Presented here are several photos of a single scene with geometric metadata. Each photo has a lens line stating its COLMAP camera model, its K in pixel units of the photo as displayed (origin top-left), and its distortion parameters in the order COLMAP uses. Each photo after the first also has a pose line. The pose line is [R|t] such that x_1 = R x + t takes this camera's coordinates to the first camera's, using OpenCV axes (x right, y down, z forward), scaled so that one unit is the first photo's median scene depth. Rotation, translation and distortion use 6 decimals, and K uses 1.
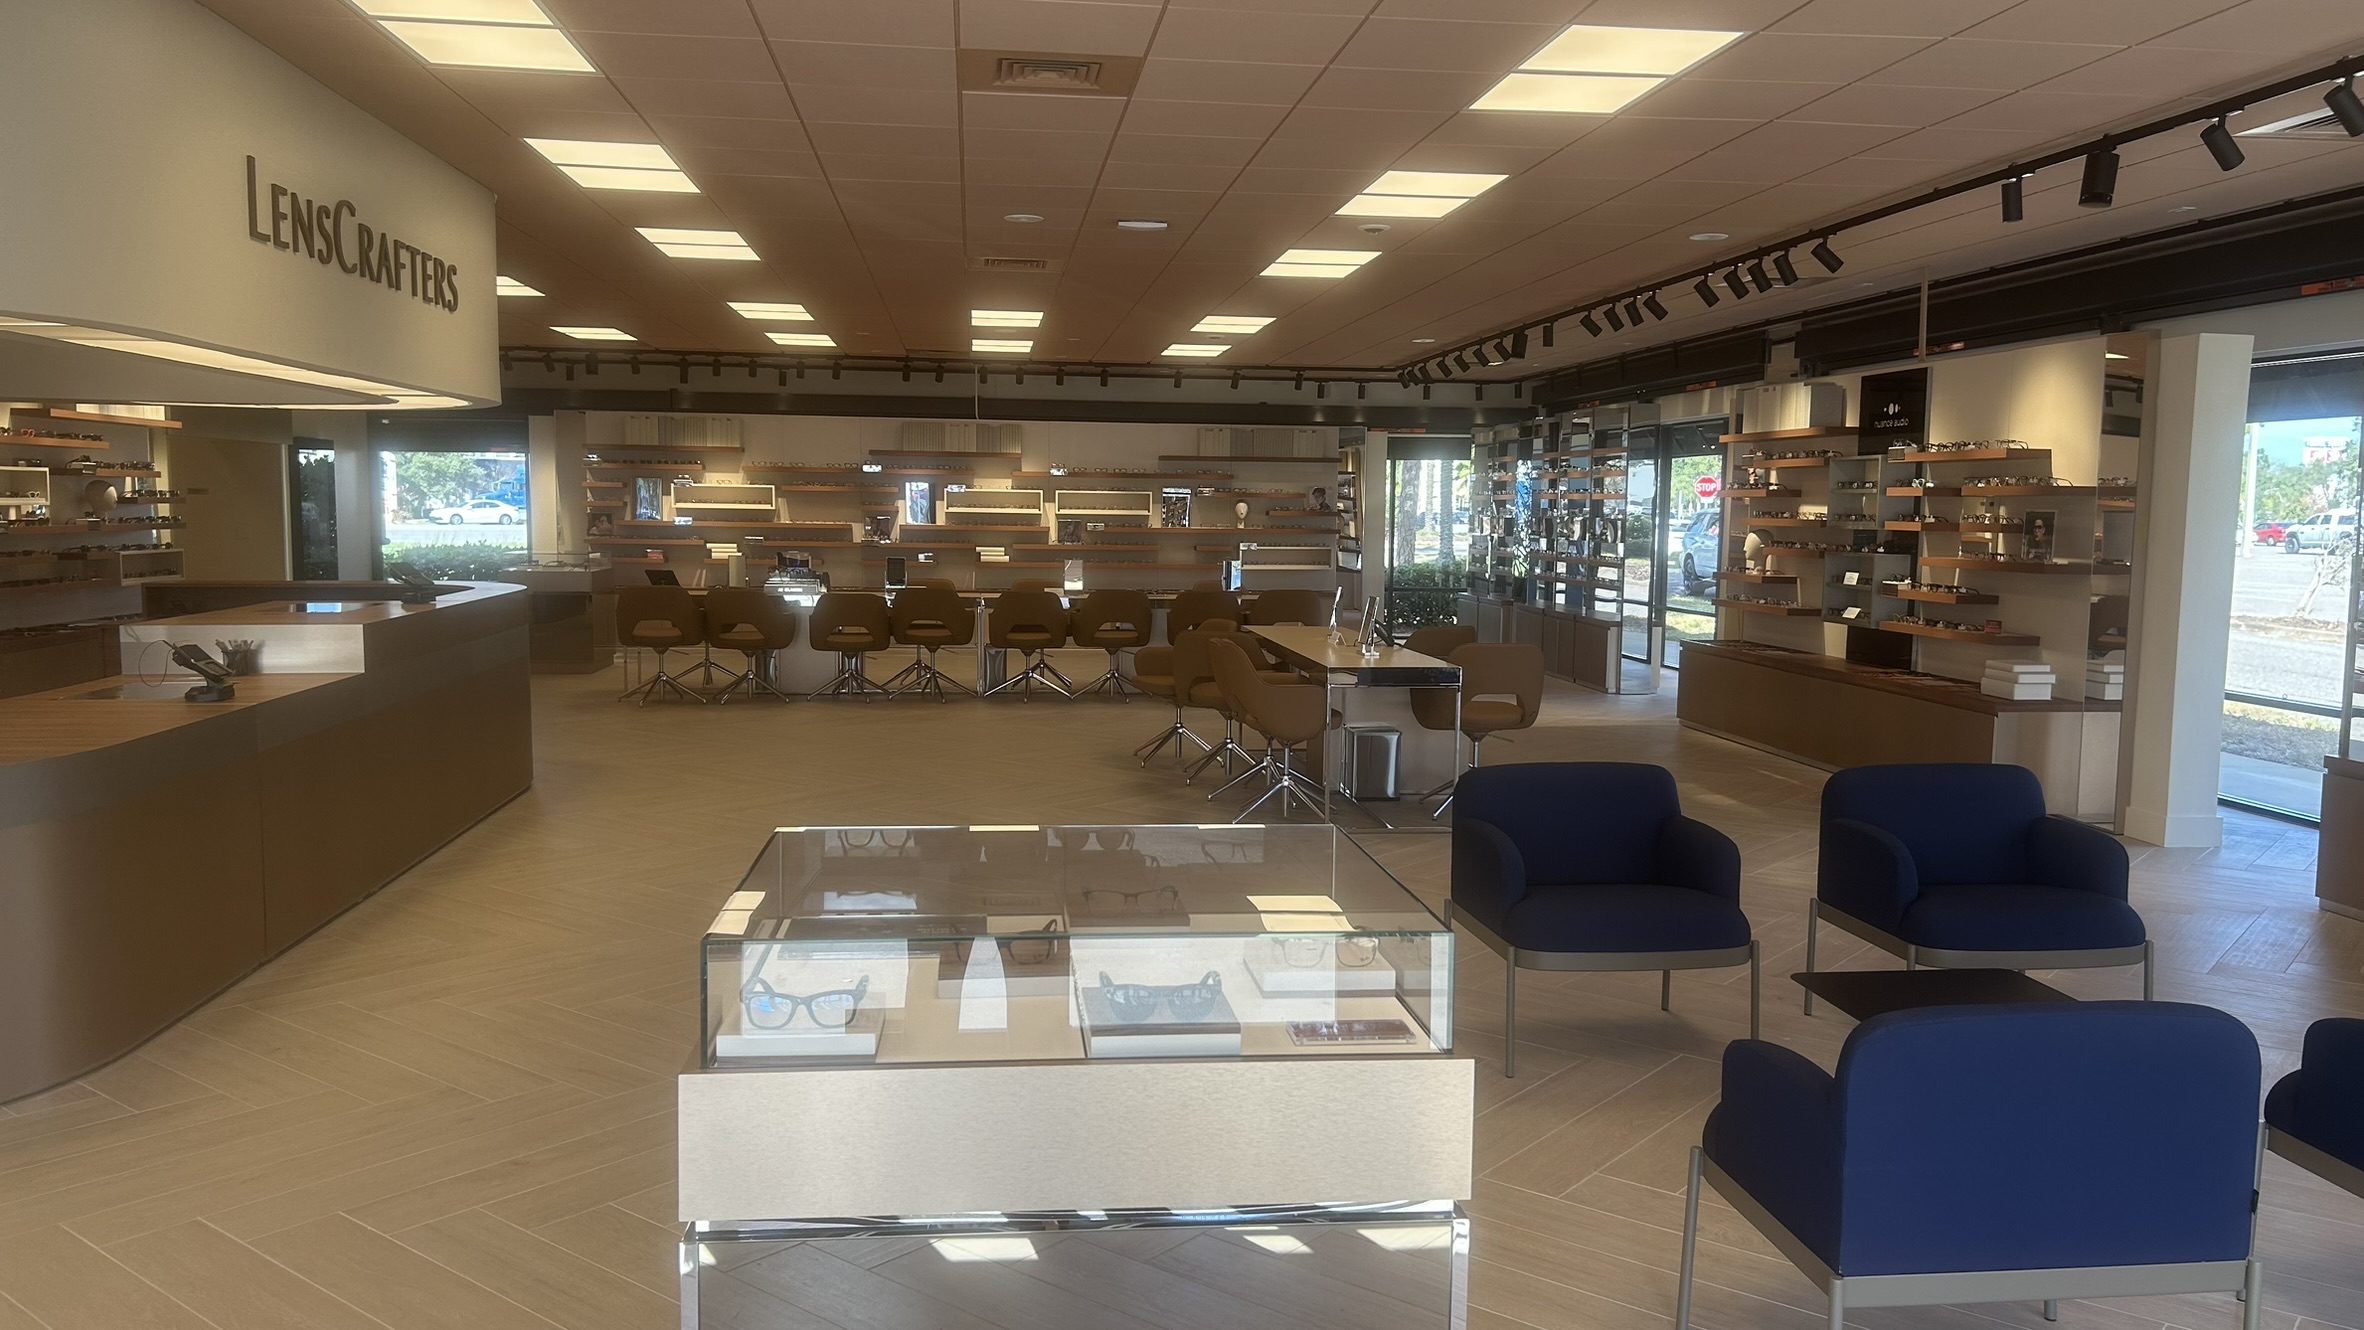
lens RADIAL K [[1782.7, 0, 1182.0], [0, 1782.7, 665.0], [0, 0, 1]] dist [0.072191, -0.070900]
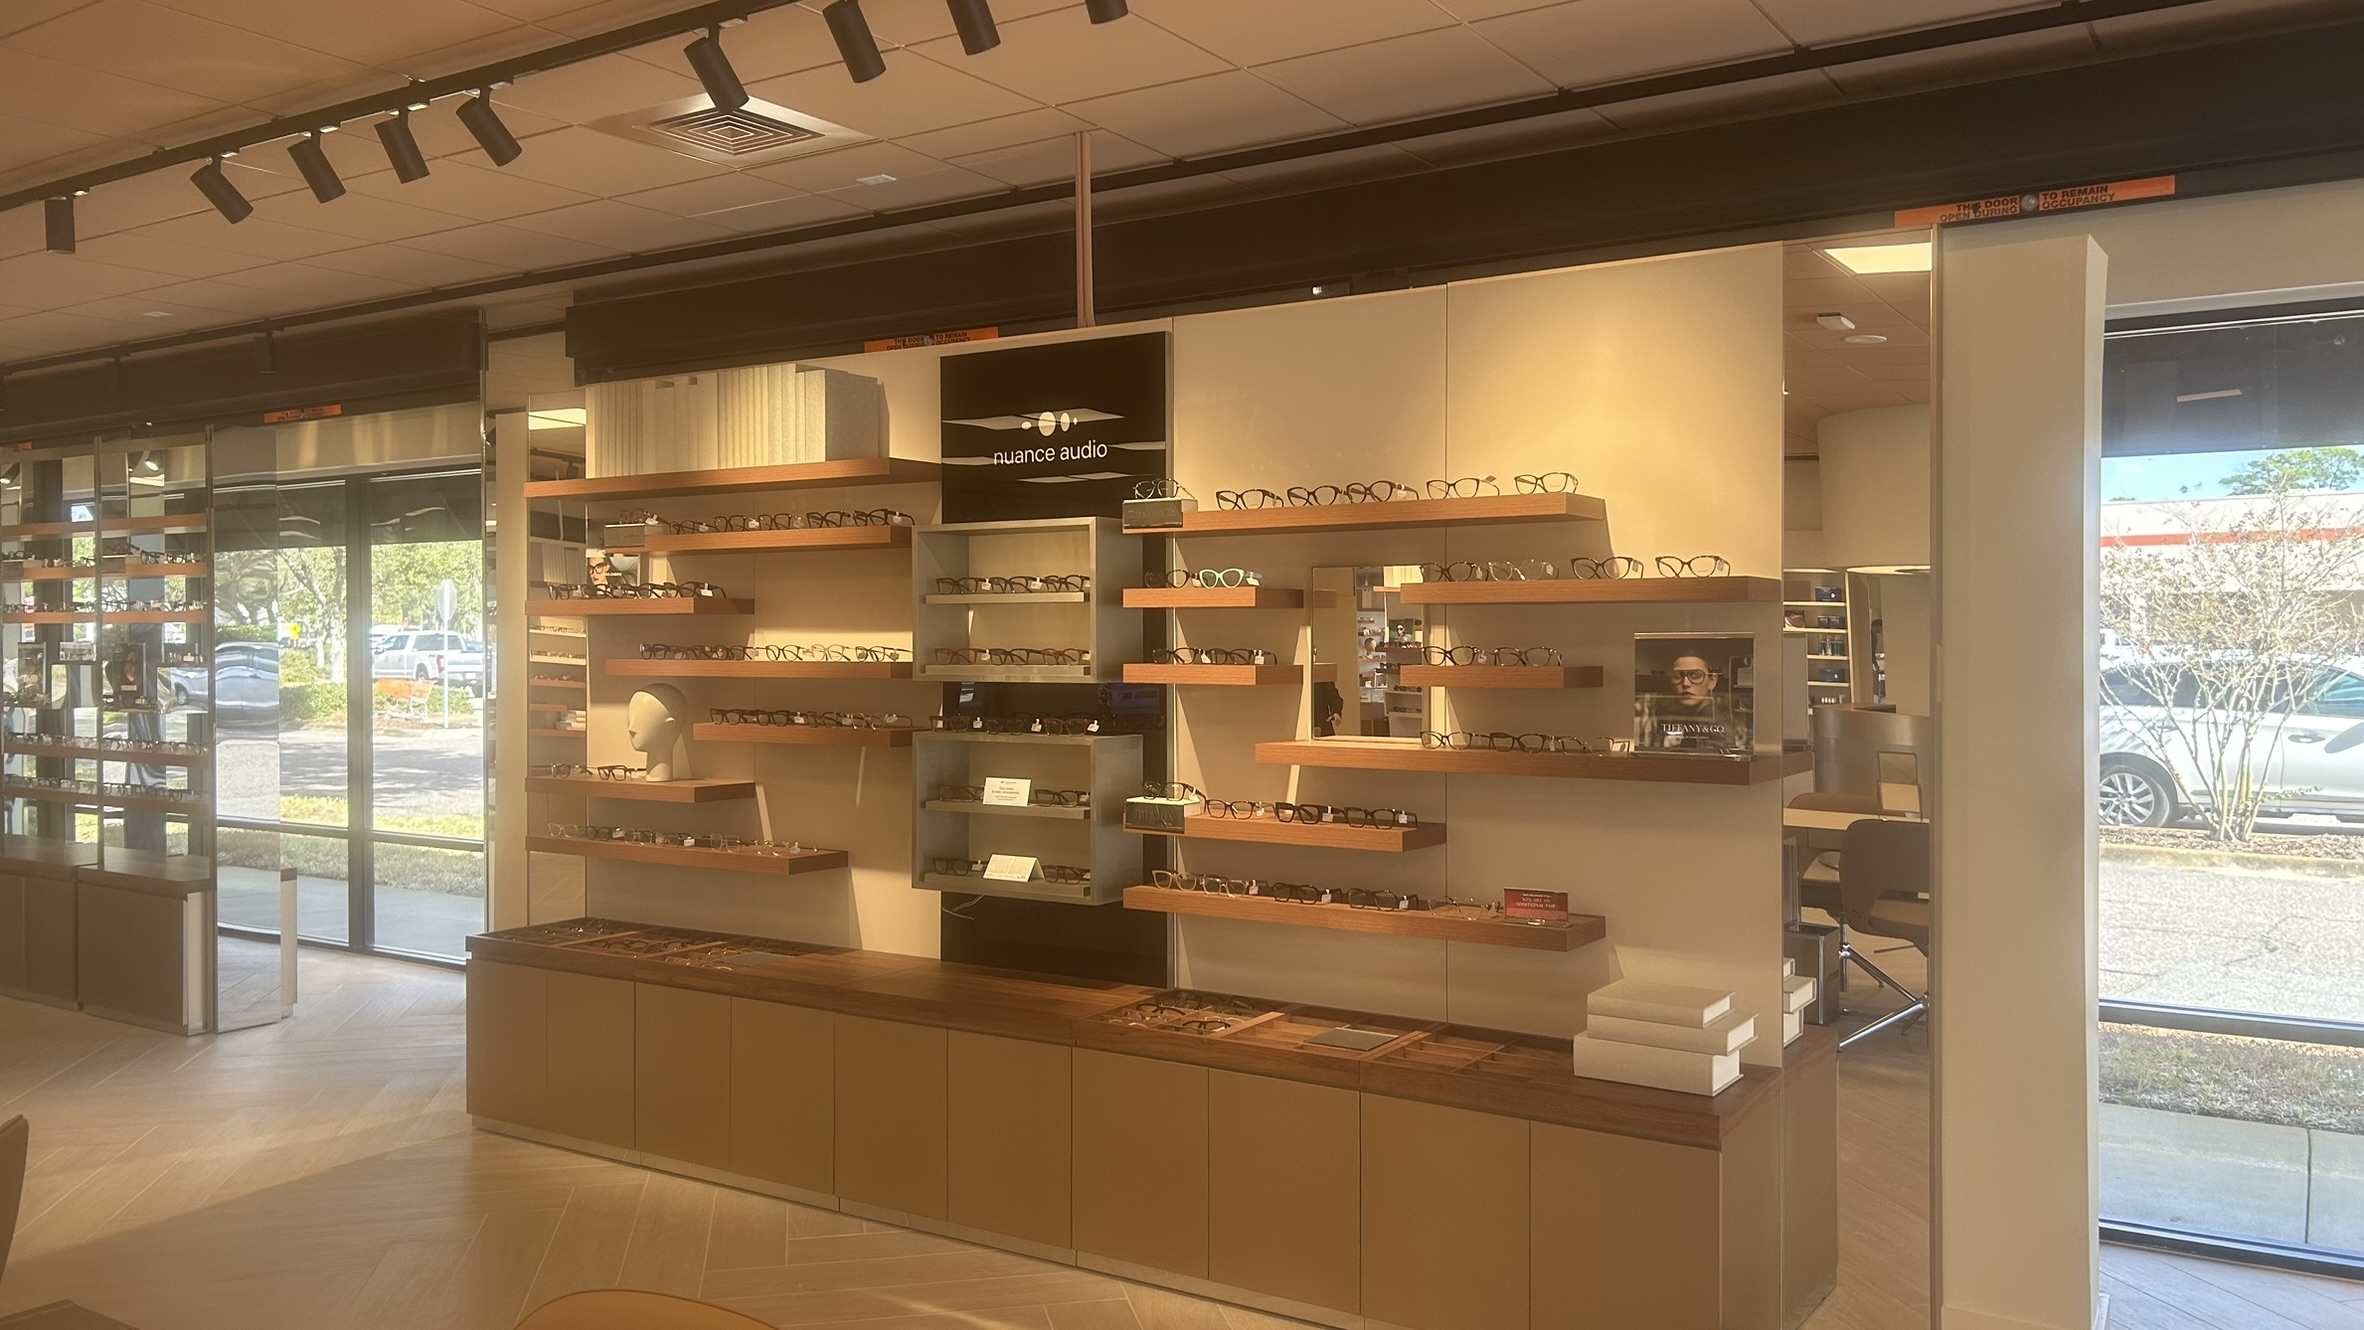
lens RADIAL K [[1811.9, 0, 1182.0], [0, 1811.9, 665.0], [0, 0, 1]] dist [-0.025237, -0.000820]
pose [[0.627983, -0.027494, 0.777741, 0.052255], [0.082270, 0.996121, -0.031214, -0.064136], [-0.773866, 0.083586, 0.627809, 0.702340]]
